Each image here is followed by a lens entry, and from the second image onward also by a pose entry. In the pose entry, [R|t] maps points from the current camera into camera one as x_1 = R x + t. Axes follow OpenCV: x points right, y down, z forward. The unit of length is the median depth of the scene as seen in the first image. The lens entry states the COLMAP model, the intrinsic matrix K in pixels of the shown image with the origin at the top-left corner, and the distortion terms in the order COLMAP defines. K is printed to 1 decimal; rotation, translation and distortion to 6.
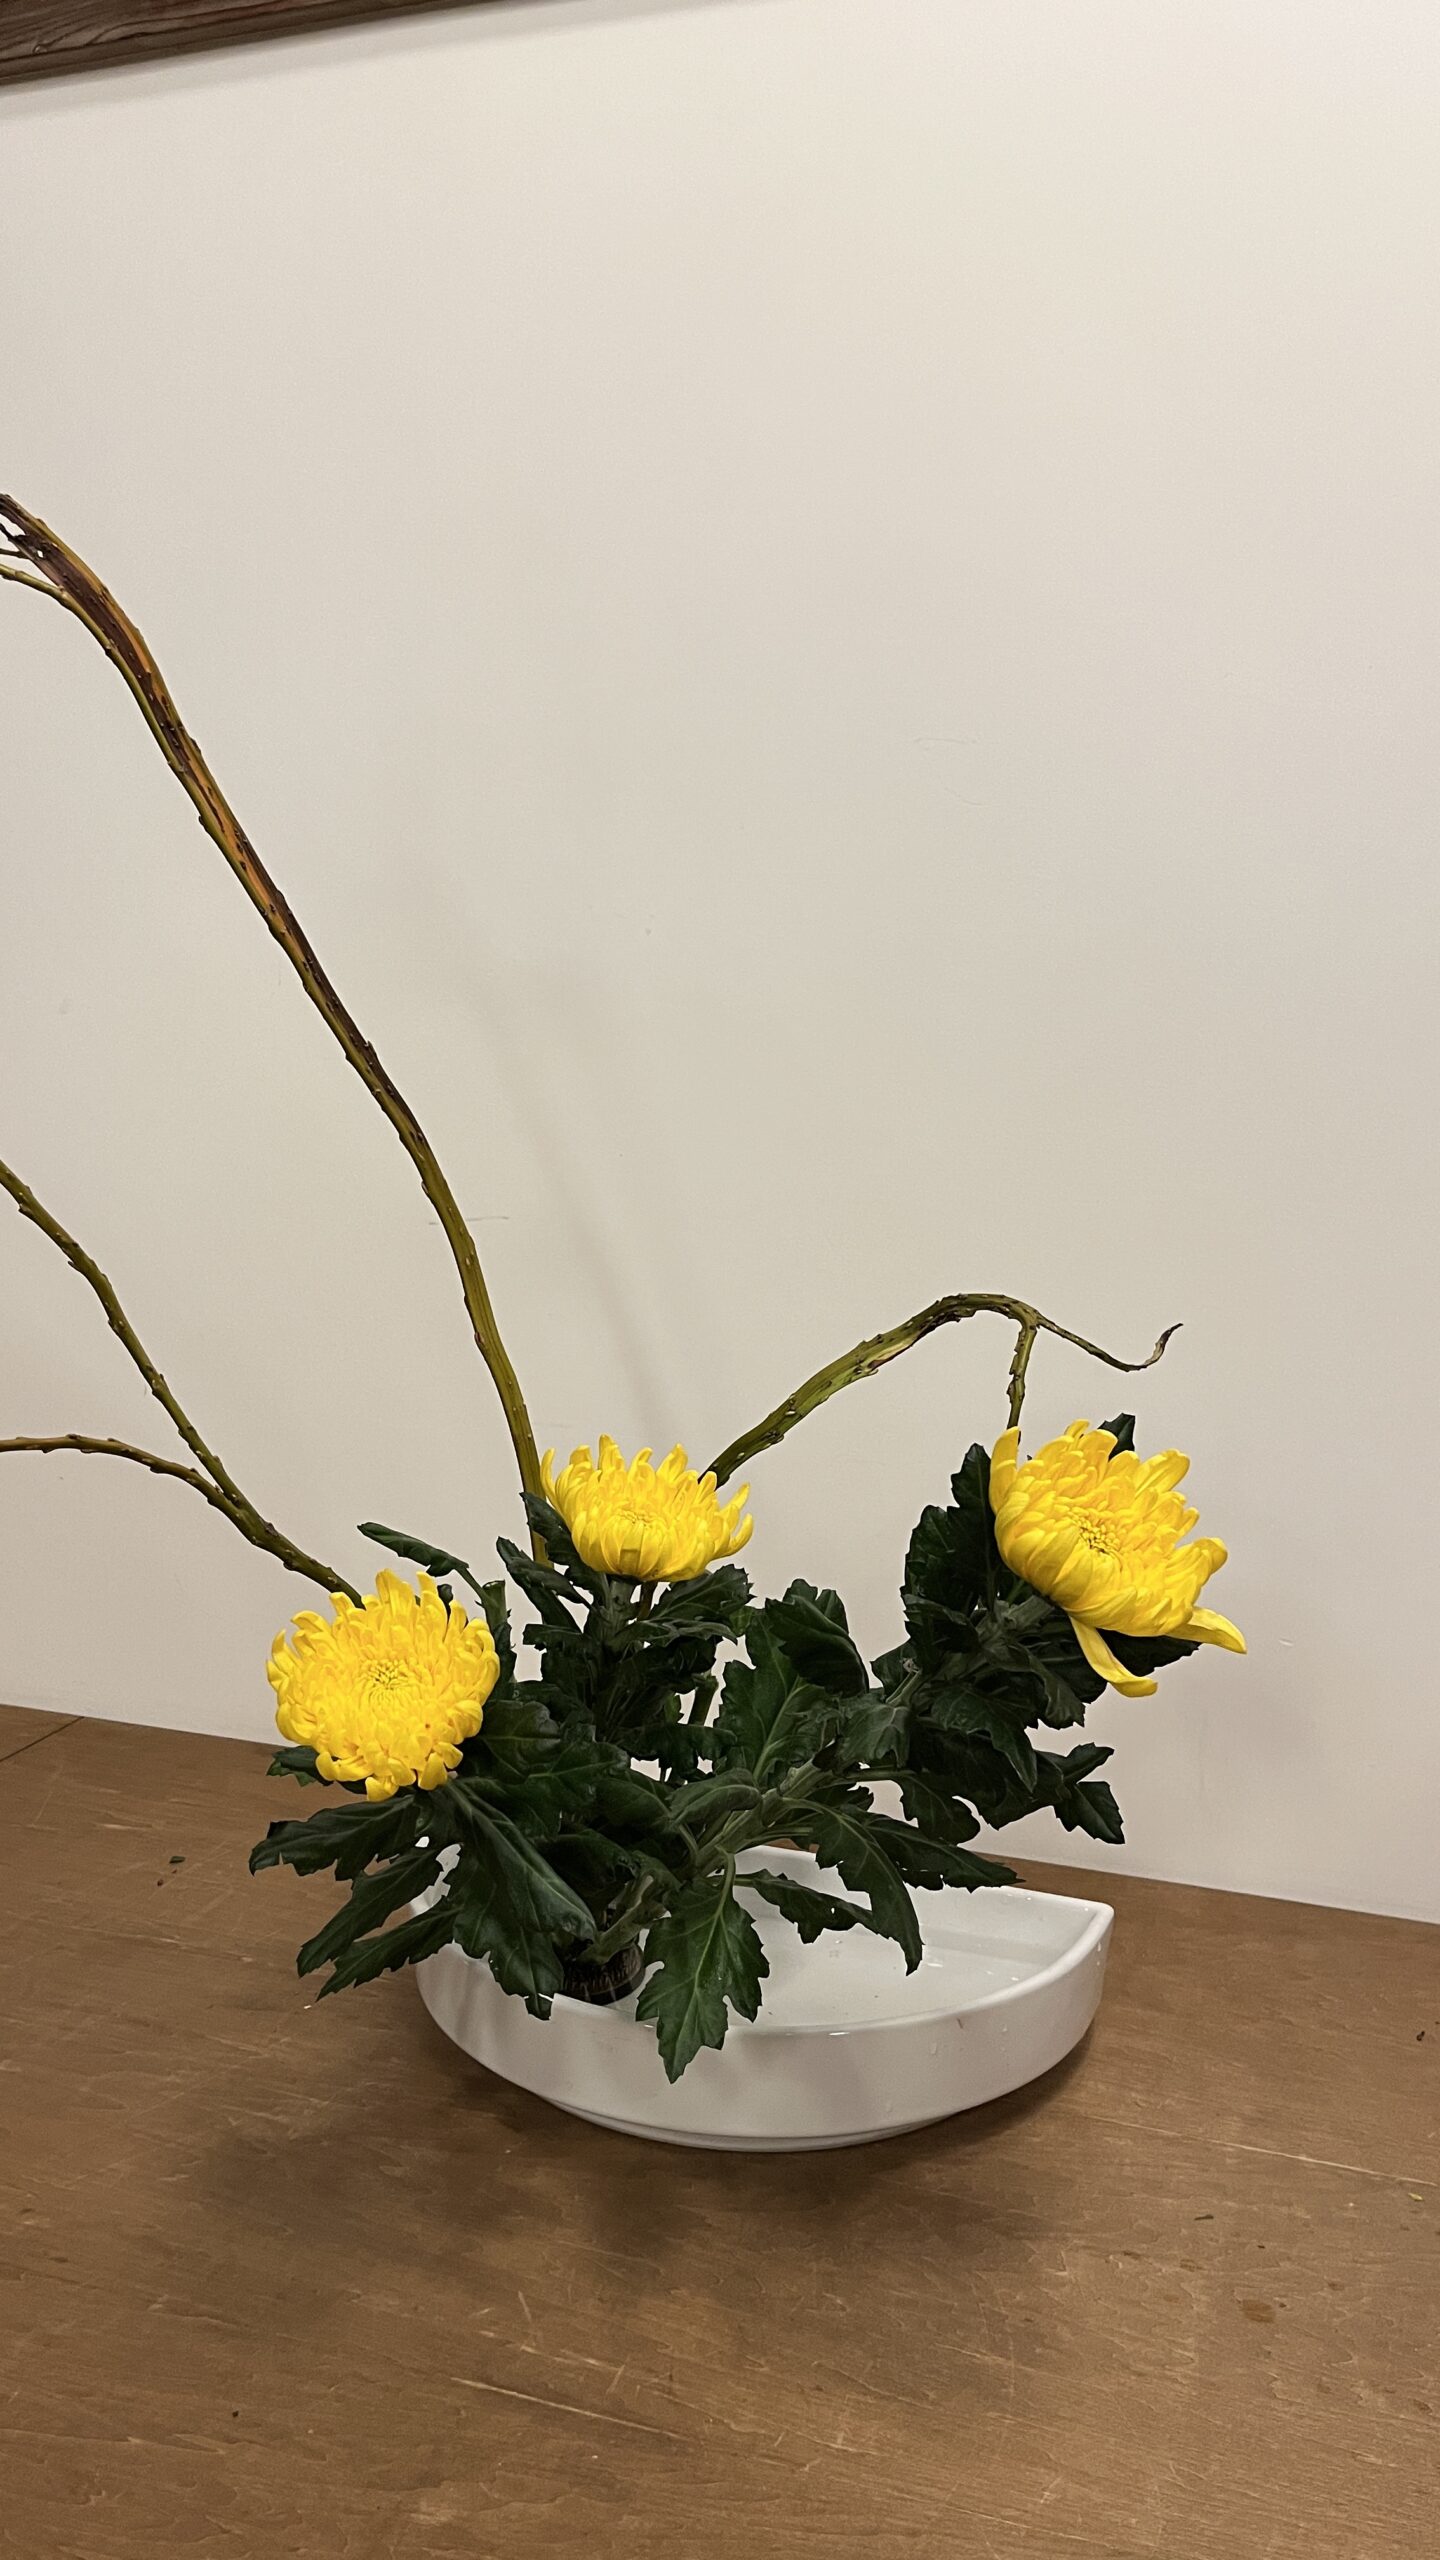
lens RADIAL K [[1924.8, 0, 720.0], [0, 1924.8, 1280.0], [0, 0, 1]] dist [0.095781, -0.147147]
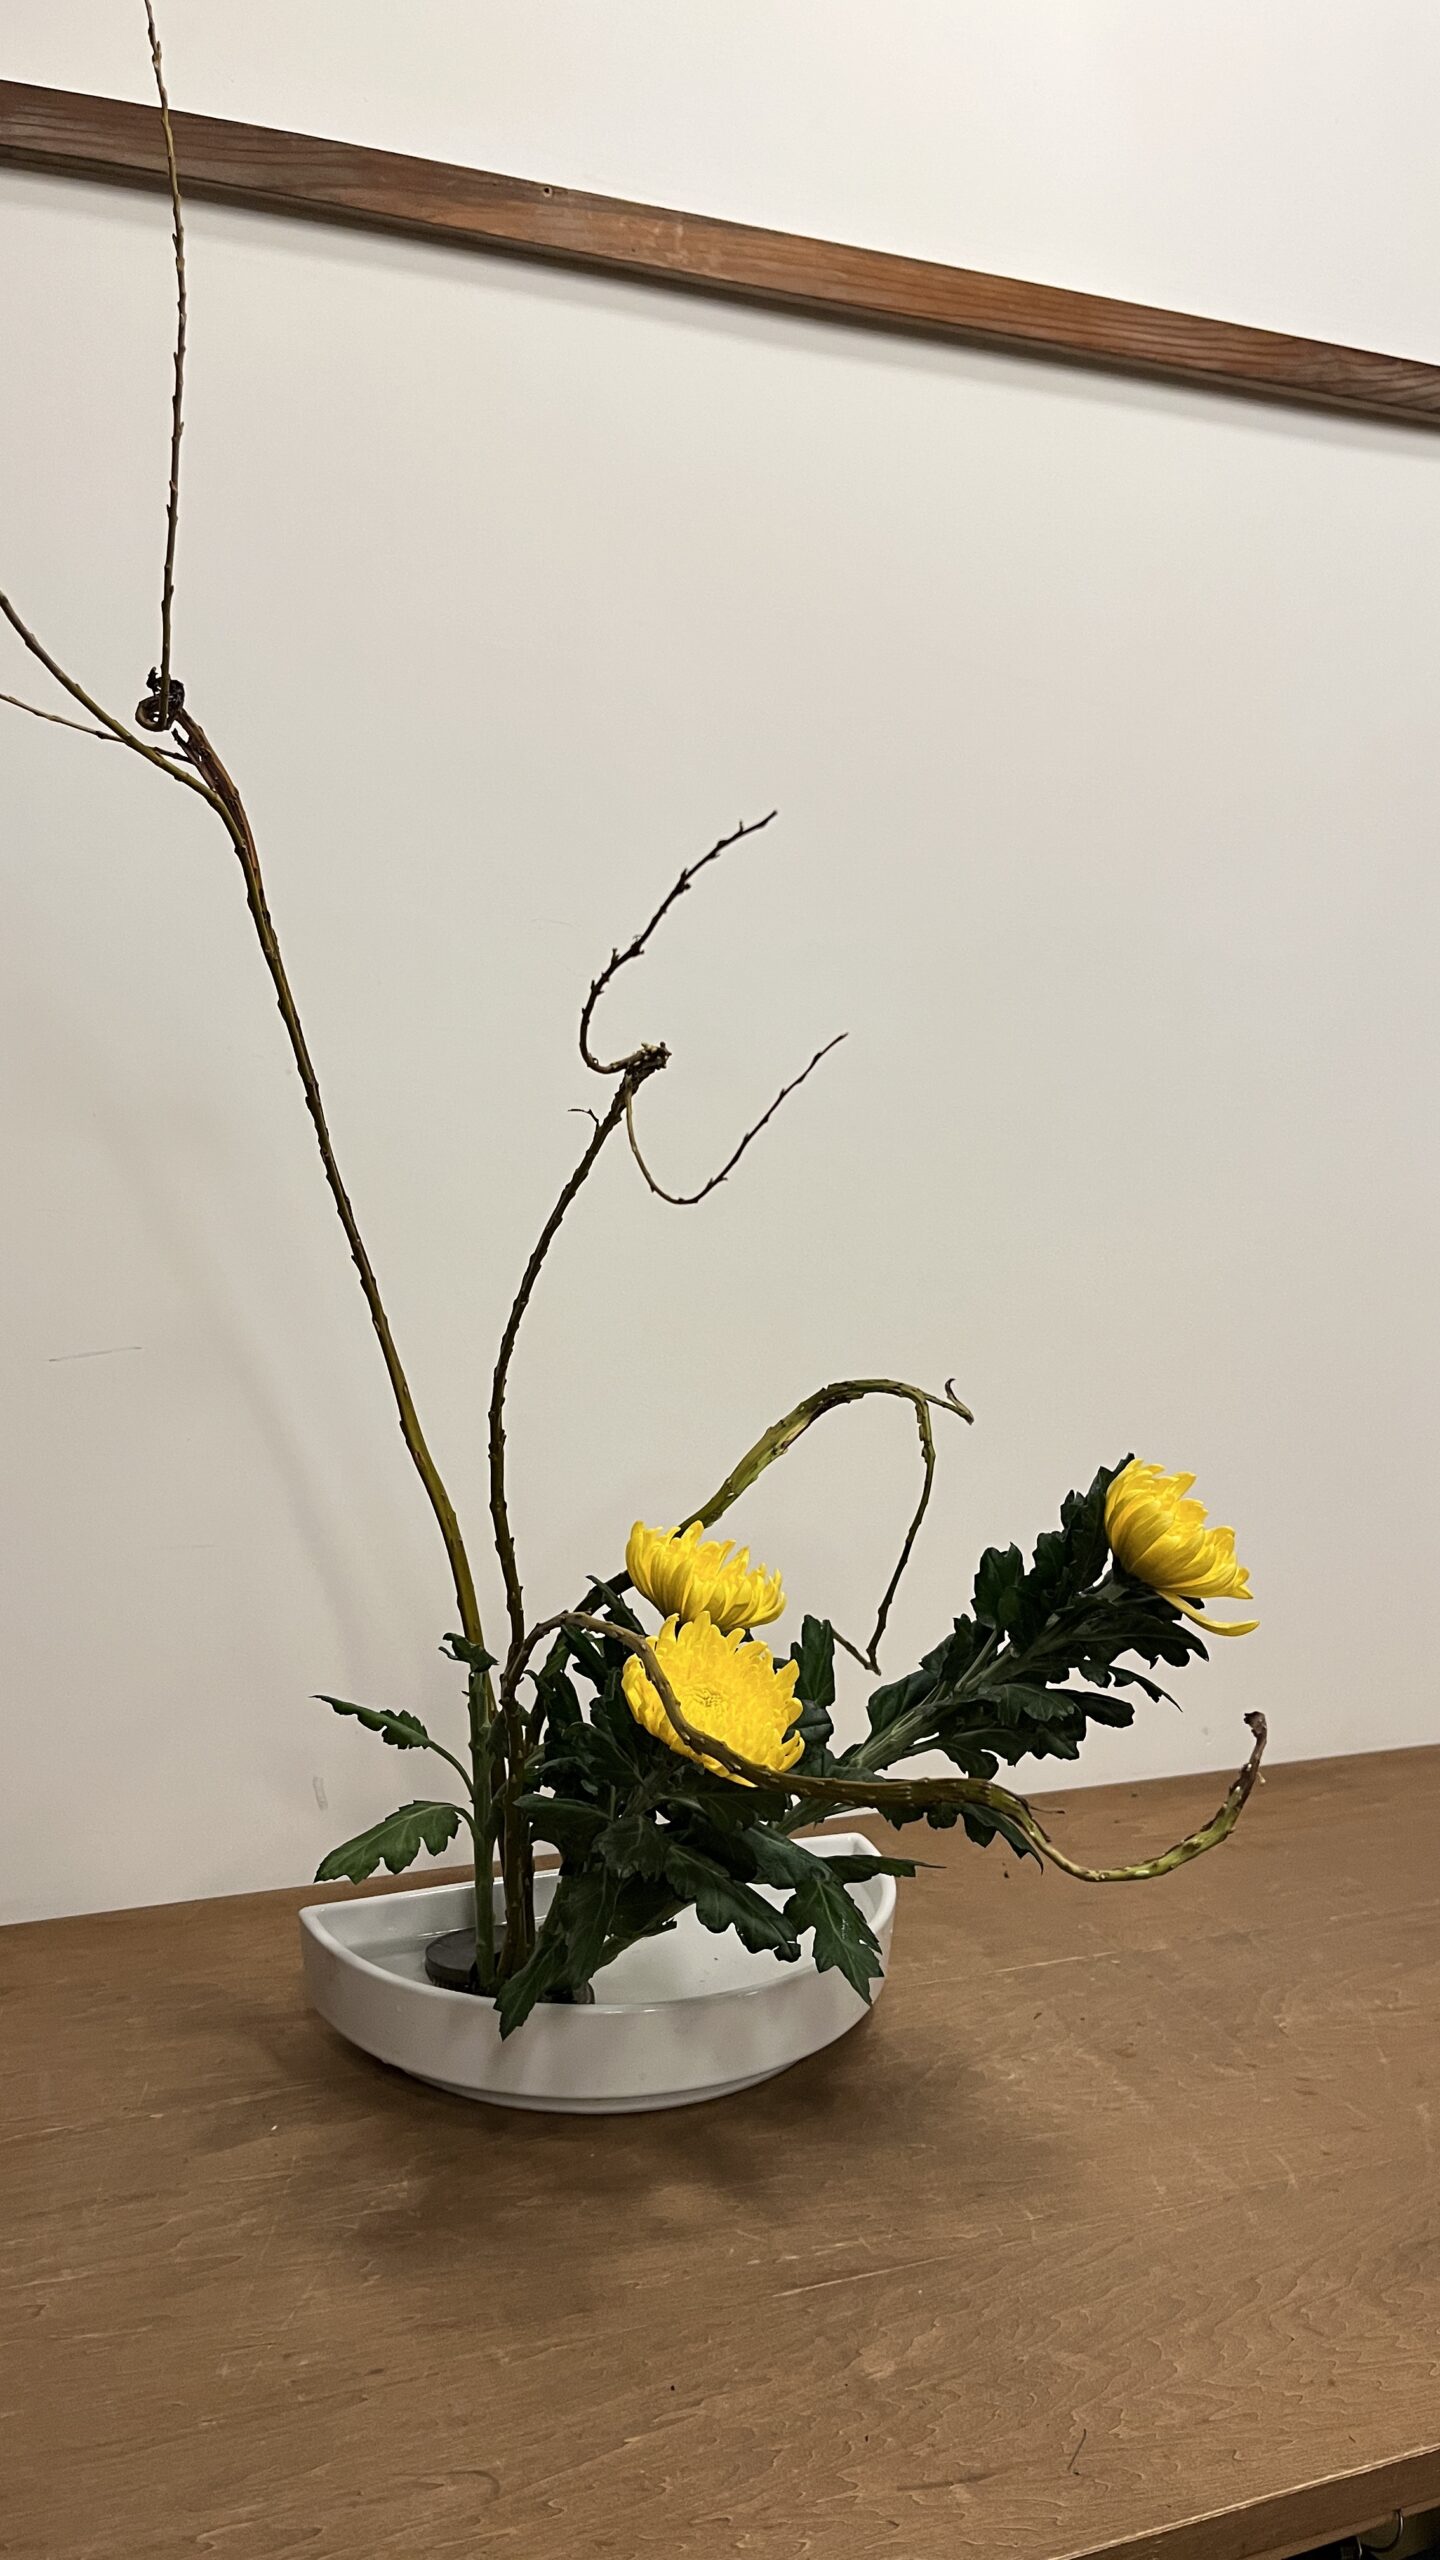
lens RADIAL K [[1924.8, 0, 720.0], [0, 1924.8, 1280.0], [0, 0, 1]] dist [0.095781, -0.147147]
pose [[0.766108, -0.060846, 0.639825, -0.794536], [0.074664, 0.997194, 0.005429, -0.077690], [-0.638360, 0.043613, 0.768502, 0.037097]]
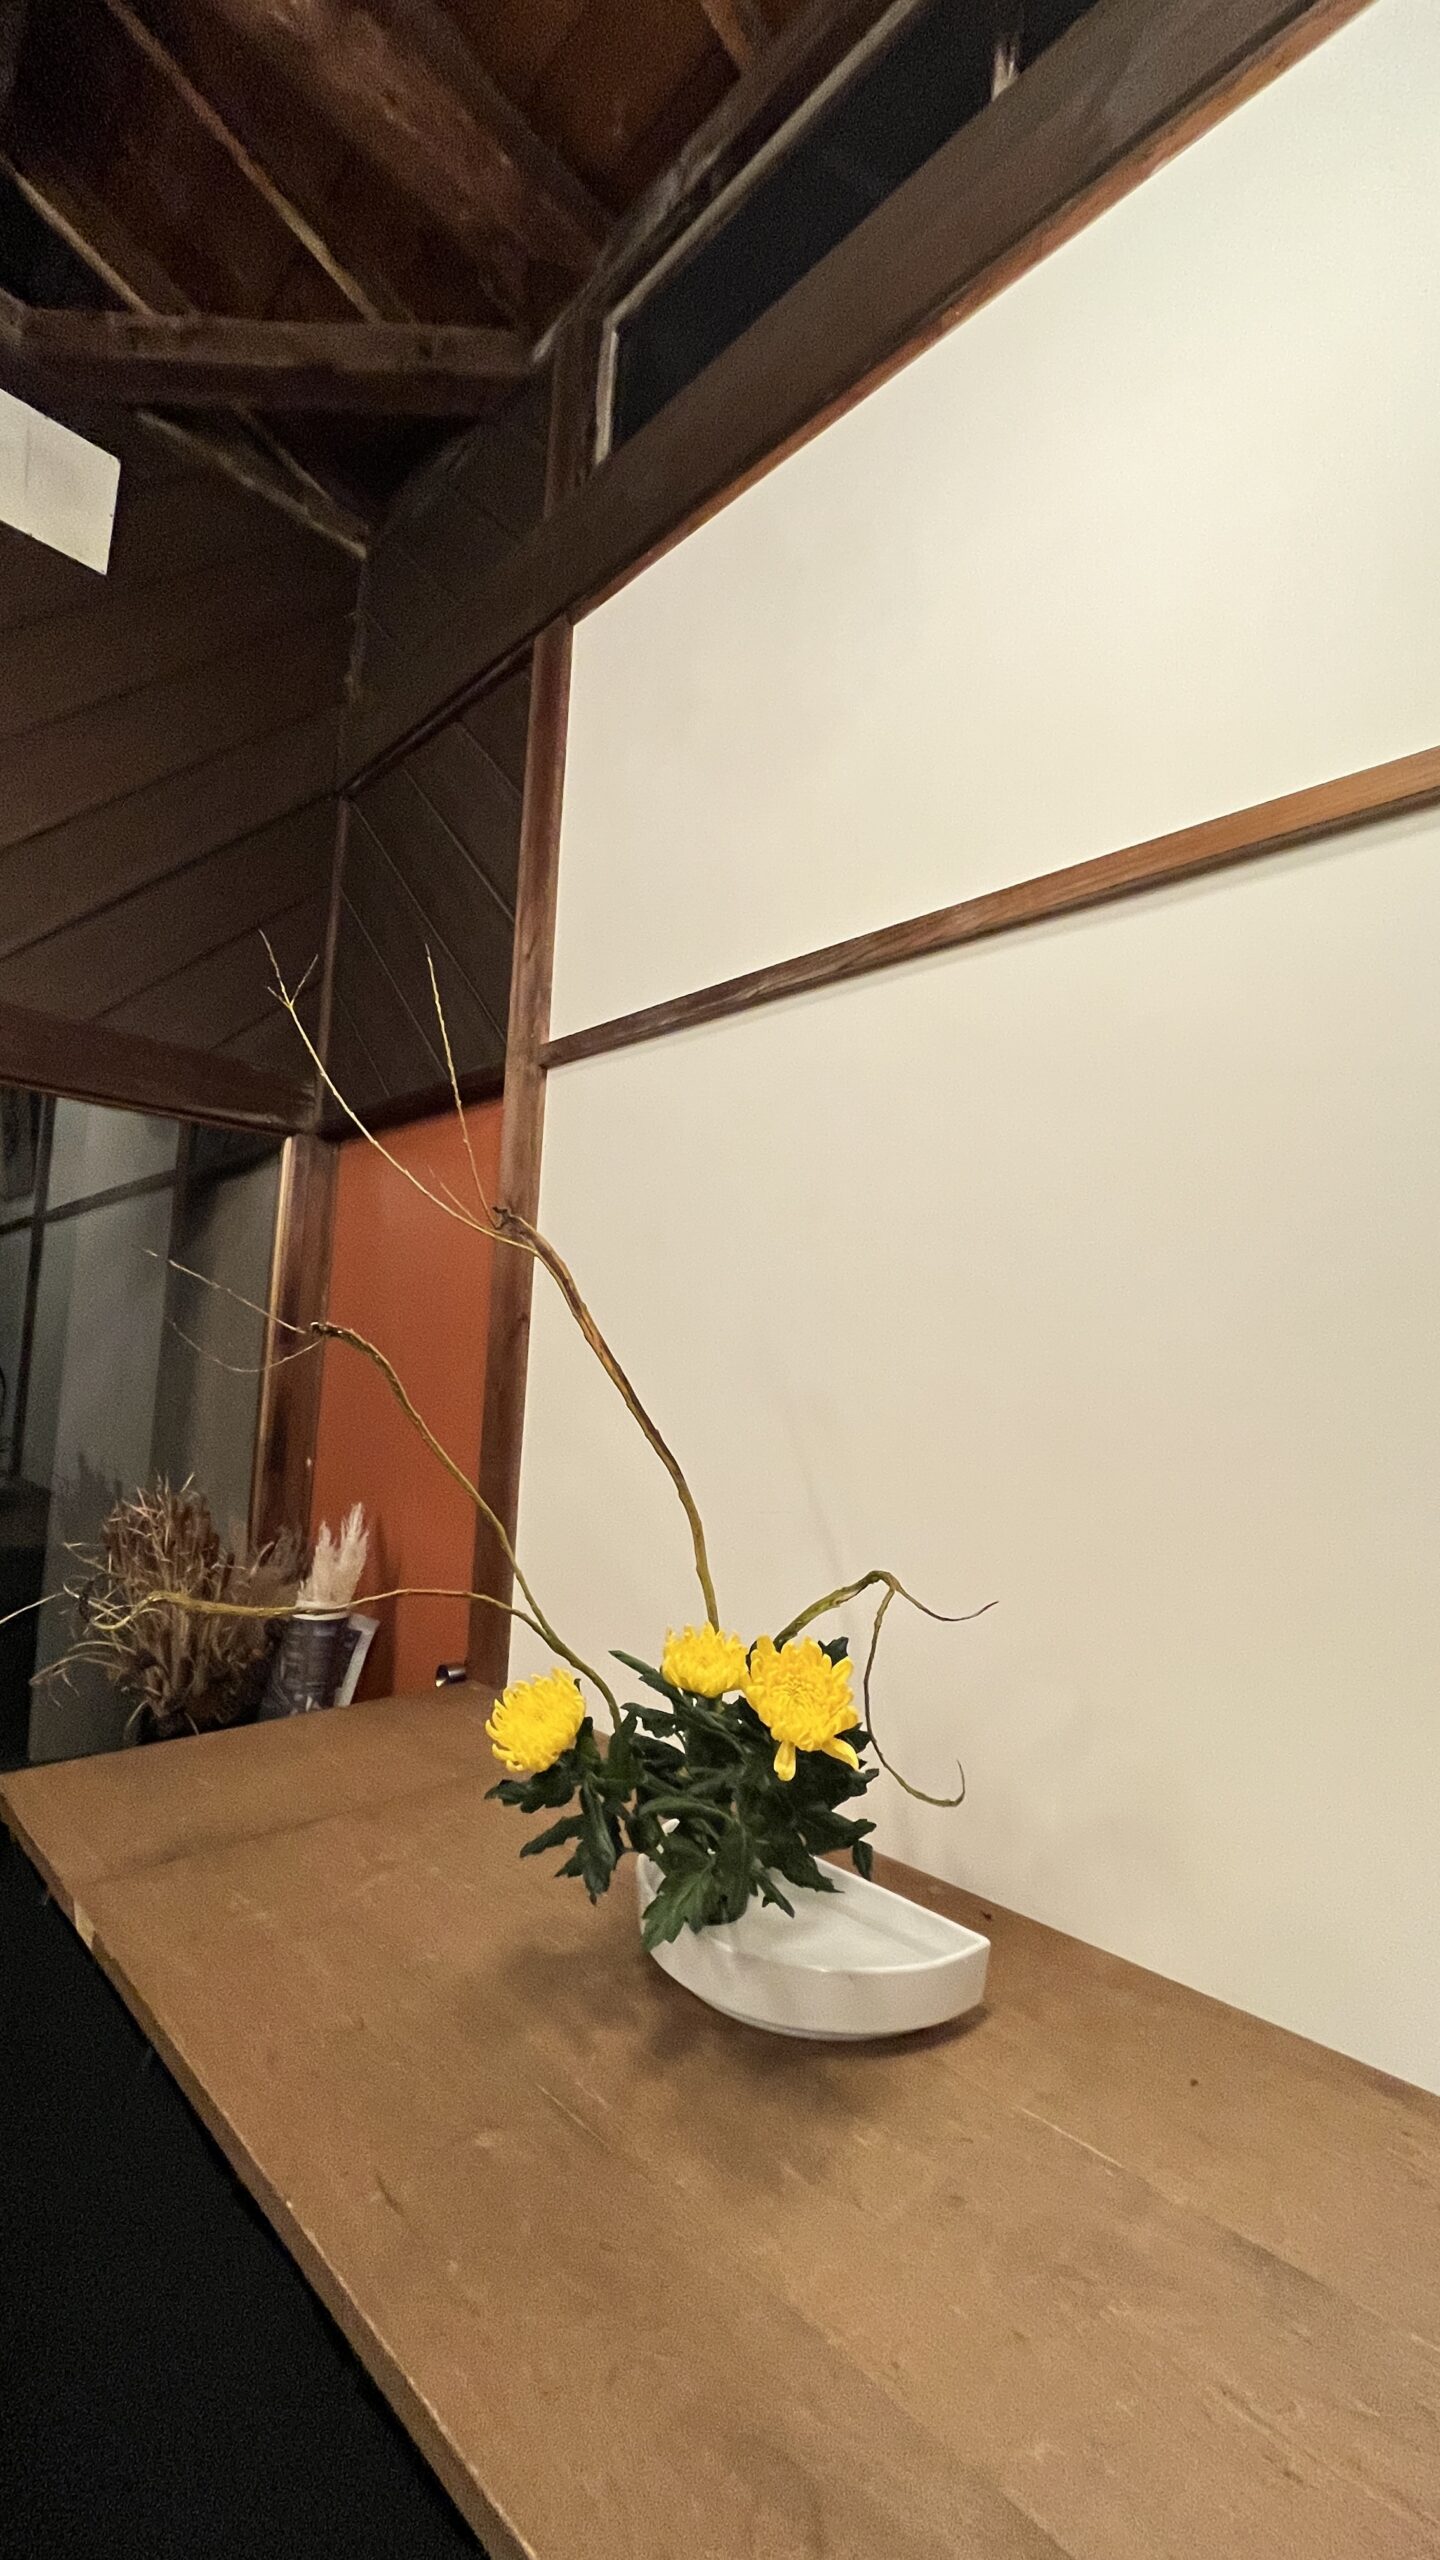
lens RADIAL K [[994.7, 0, 694.9], [0, 994.7, 1281.7], [0, 0, 1]] dist [-0.002196, -0.000122]
pose [[0.901734, -0.022089, -0.431727, 0.411504], [-0.085611, 0.969788, -0.228433, -0.031023], [0.423730, 0.242946, 0.872600, -0.045467]]
